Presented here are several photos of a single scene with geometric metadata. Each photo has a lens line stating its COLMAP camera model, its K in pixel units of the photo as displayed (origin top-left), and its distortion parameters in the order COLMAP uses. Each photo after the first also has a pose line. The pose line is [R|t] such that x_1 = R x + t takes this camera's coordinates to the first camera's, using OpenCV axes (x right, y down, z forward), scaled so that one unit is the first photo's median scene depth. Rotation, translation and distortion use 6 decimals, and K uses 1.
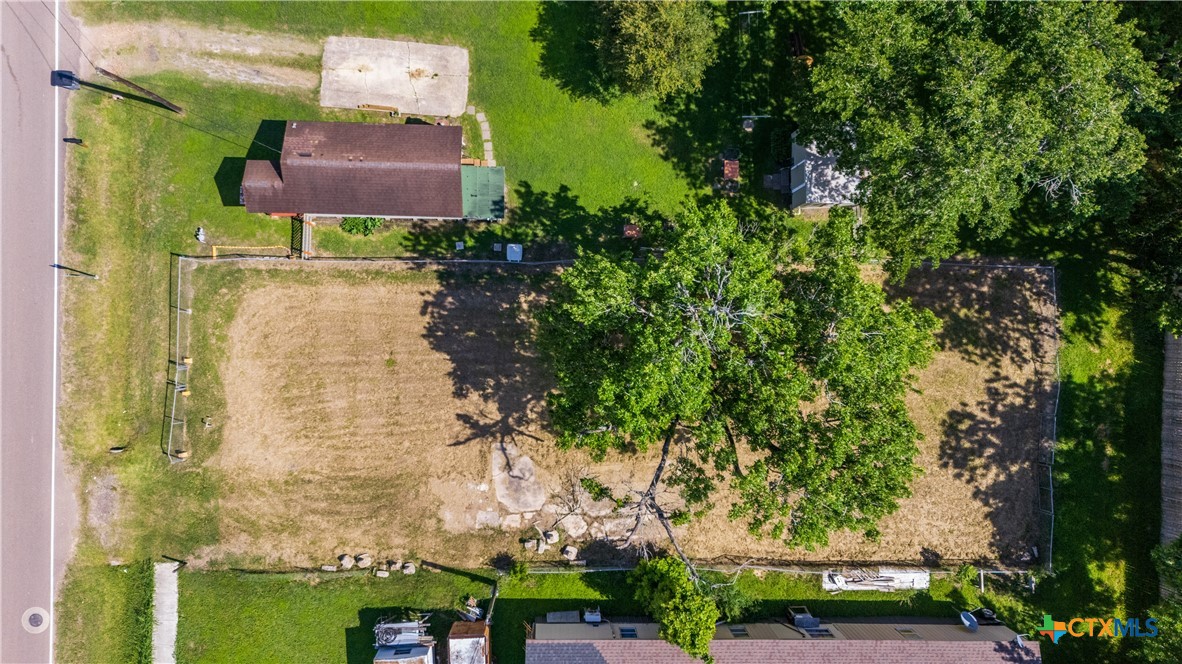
lens RADIAL K [[865.9, 0, 593.1], [0, 865.9, 346.7], [0, 0, 1]] dist [0.079390, -0.071526]
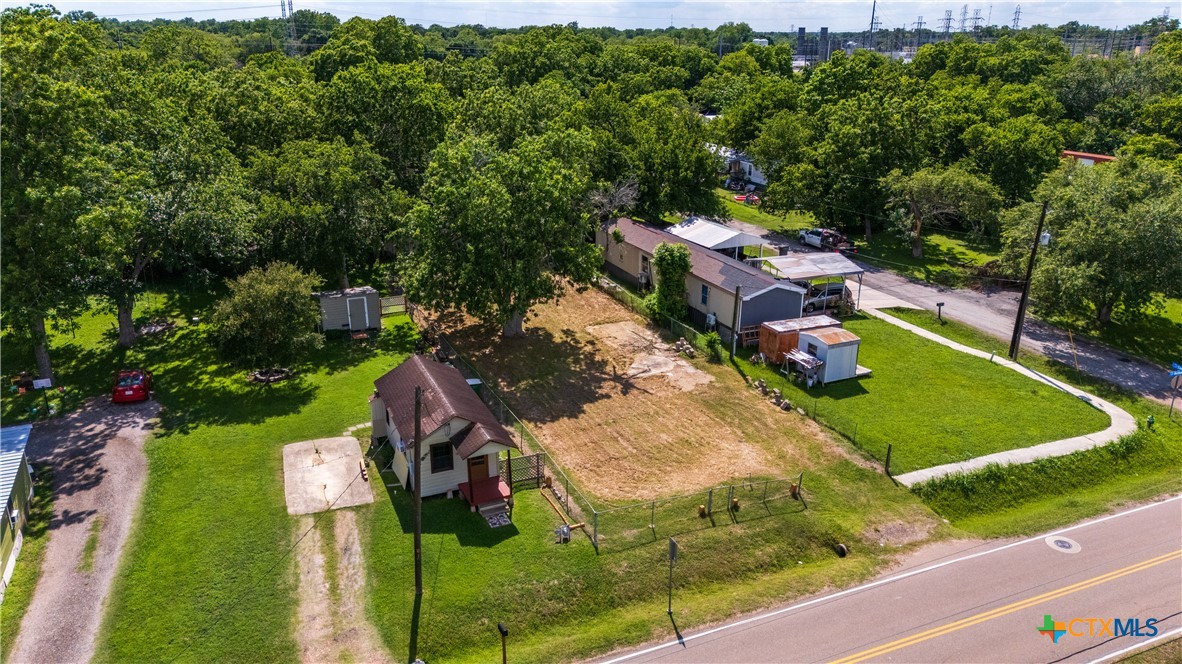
lens RADIAL K [[865.9, 0, 593.1], [0, 865.9, 346.7], [0, 0, 1]] dist [0.079390, -0.071526]
pose [[-0.412146, -0.358283, 0.837717, -1.063050], [0.910559, -0.129777, 0.392479, -0.393074], [-0.031902, 0.924549, 0.379725, 0.517549]]
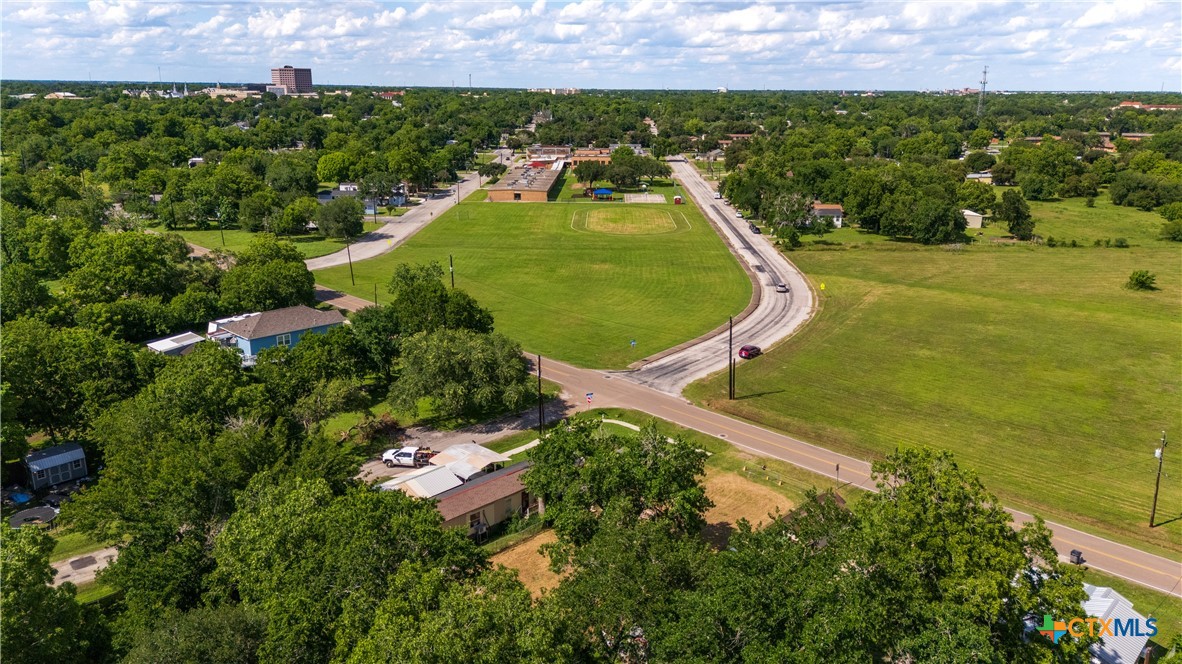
lens RADIAL K [[865.9, 0, 593.1], [0, 865.9, 346.7], [0, 0, 1]] dist [0.079390, -0.071526]
pose [[-0.696564, 0.150245, -0.701587, 1.304156], [-0.716160, -0.205204, 0.667088, -1.006925], [-0.043742, 0.967118, 0.250537, 0.148640]]
